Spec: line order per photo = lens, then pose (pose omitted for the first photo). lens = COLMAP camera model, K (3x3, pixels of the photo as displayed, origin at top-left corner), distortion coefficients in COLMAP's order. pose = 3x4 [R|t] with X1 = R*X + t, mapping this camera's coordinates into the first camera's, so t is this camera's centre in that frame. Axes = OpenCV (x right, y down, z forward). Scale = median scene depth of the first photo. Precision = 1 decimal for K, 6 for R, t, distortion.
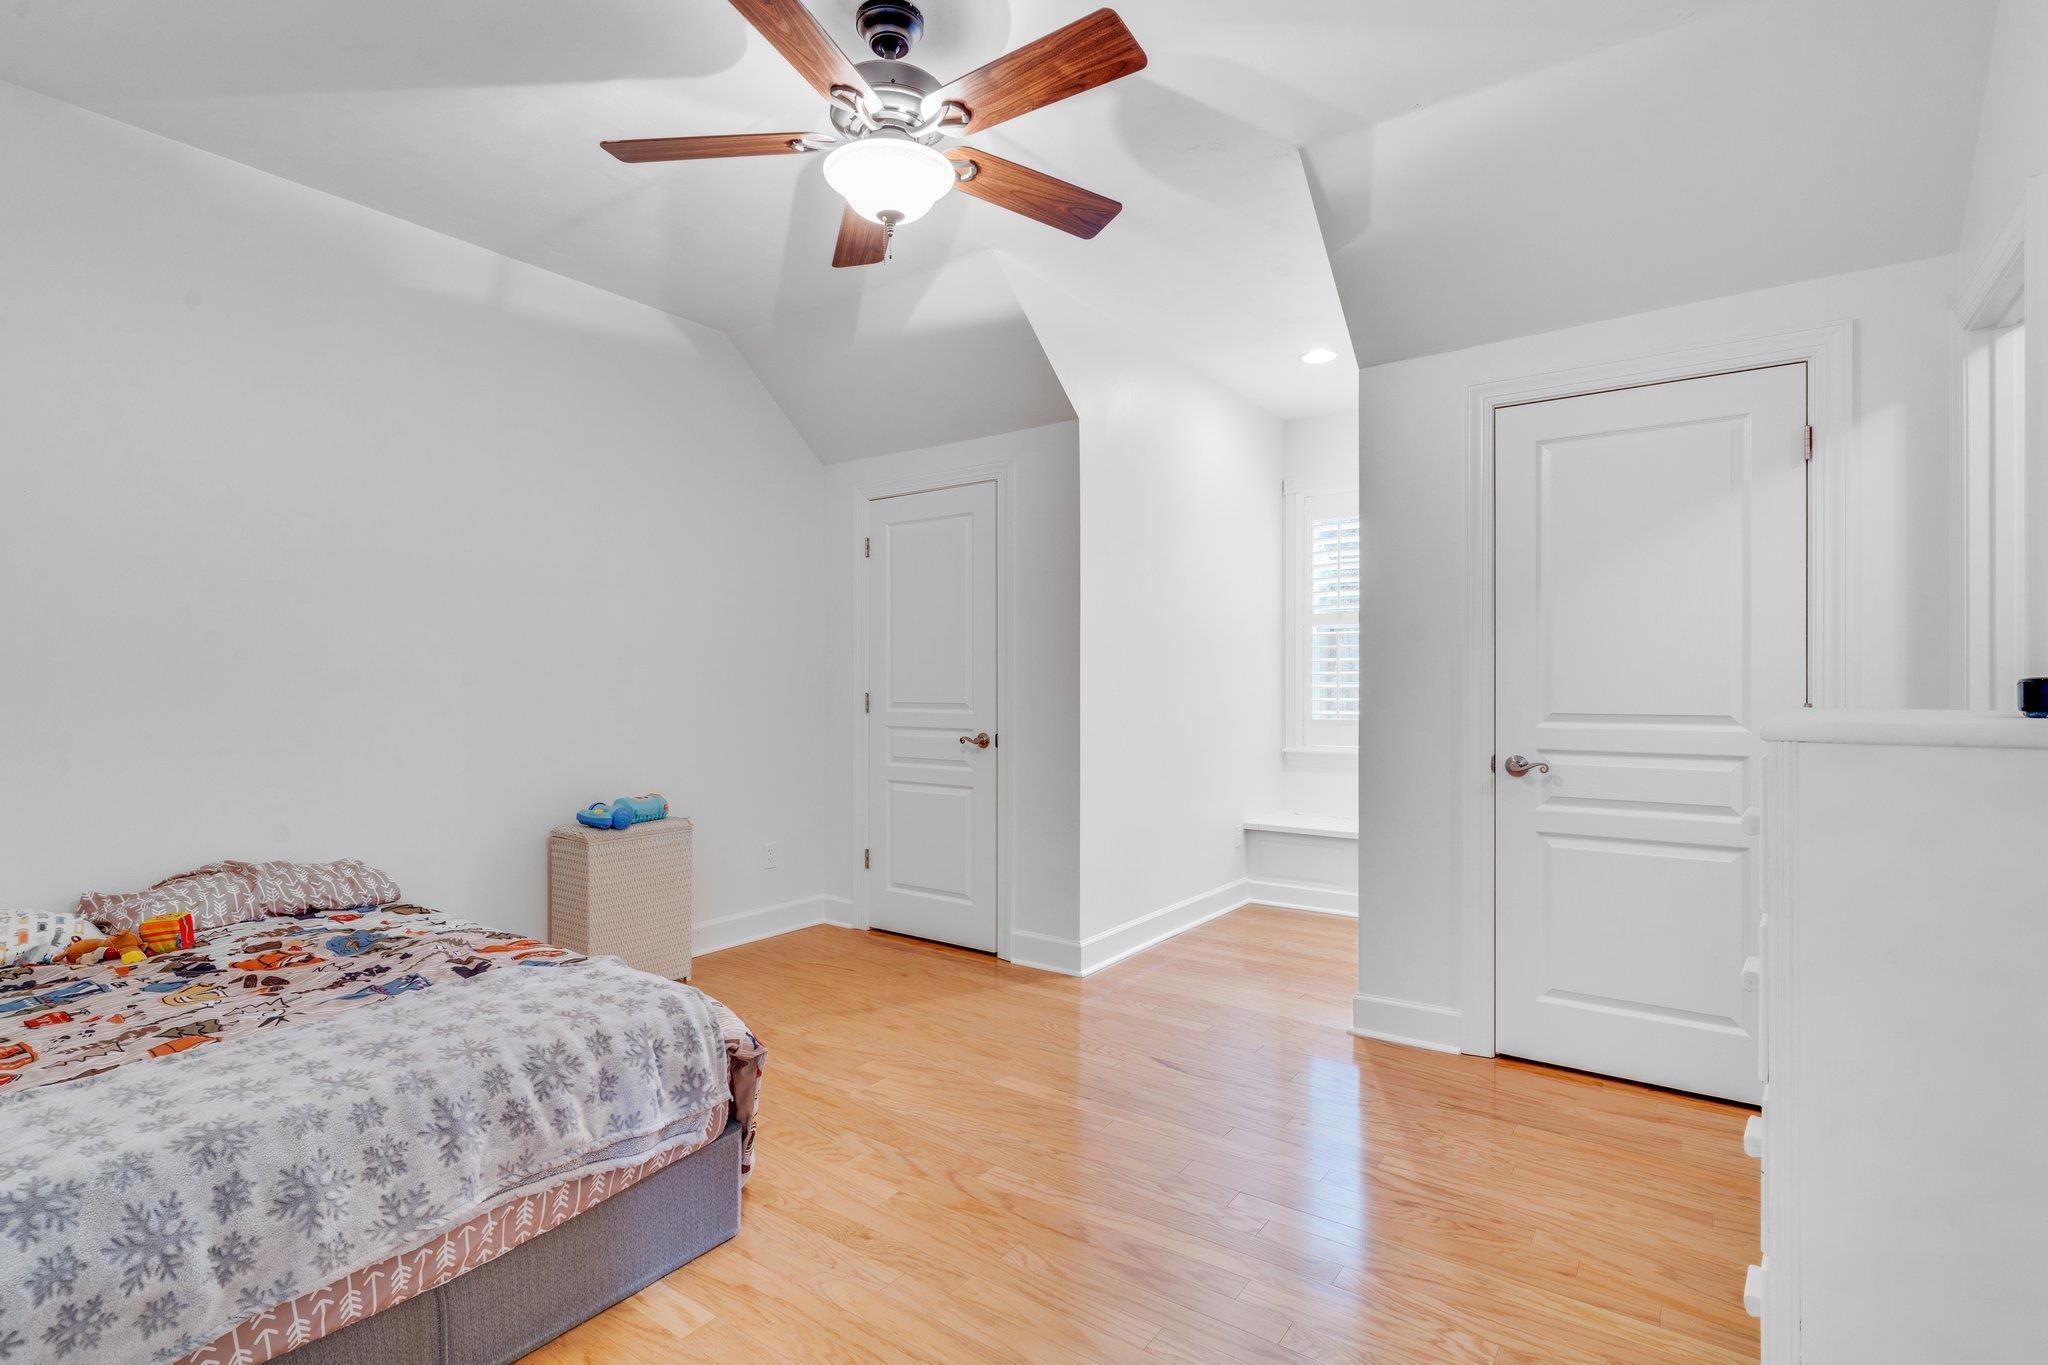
lens RADIAL K [[1008.1, 0, 1024.0], [0, 1008.1, 682.5], [0, 0, 1]] dist [0.000784, 0.000122]
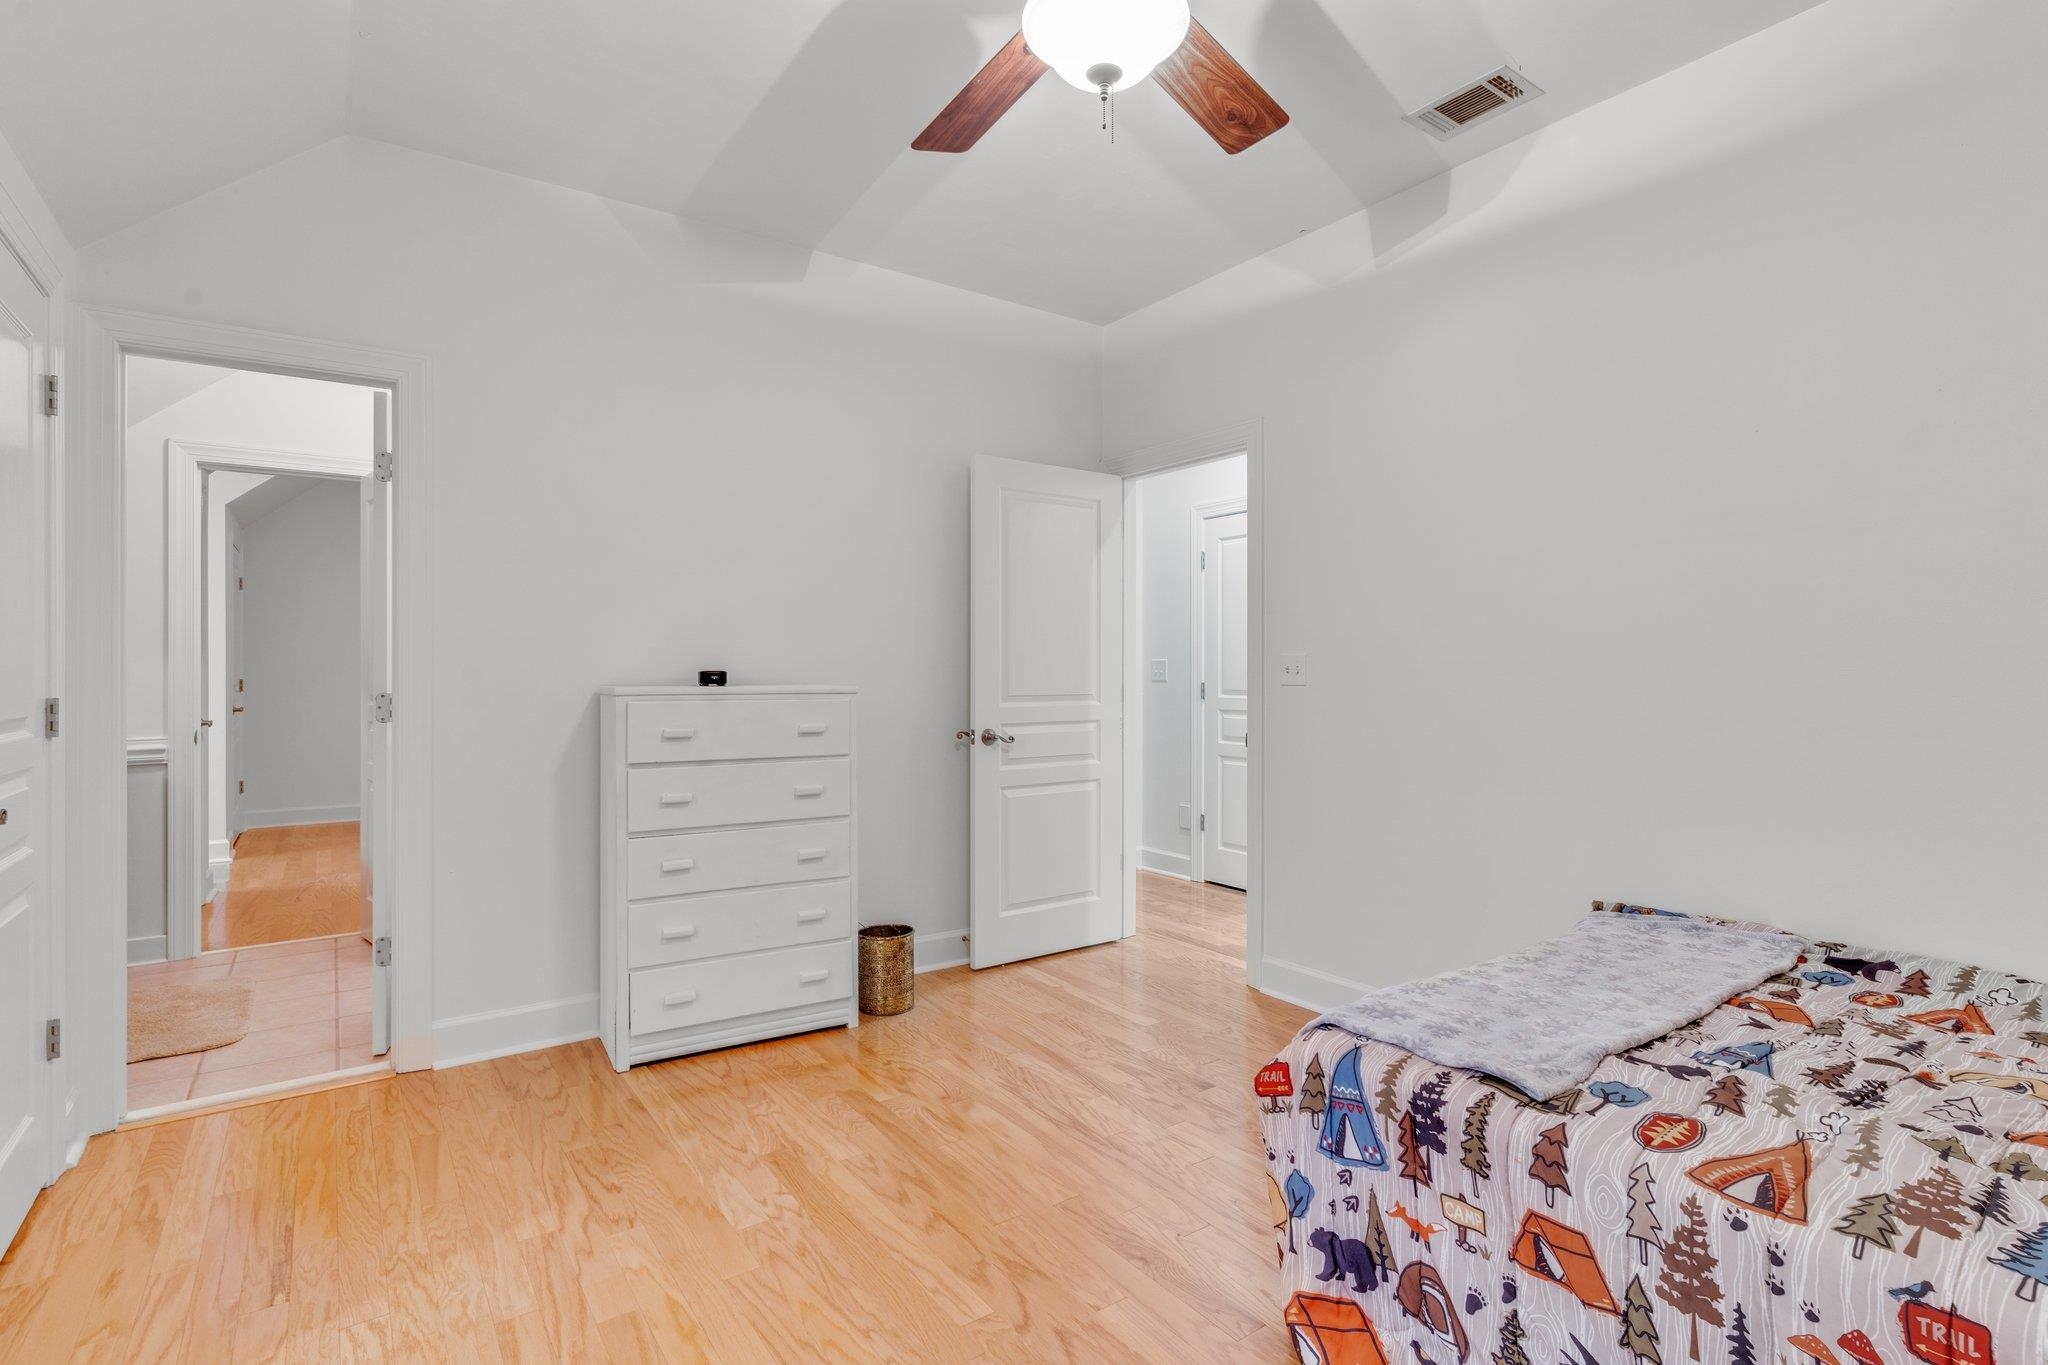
lens RADIAL K [[1008.1, 0, 1024.0], [0, 1008.1, 682.5], [0, 0, 1]] dist [0.000784, 0.000122]
pose [[-0.943367, 0.005119, 0.331711, -0.345064], [0.006539, 0.999974, 0.003165, 0.013134], [-0.331686, 0.005155, -0.943376, 1.825341]]
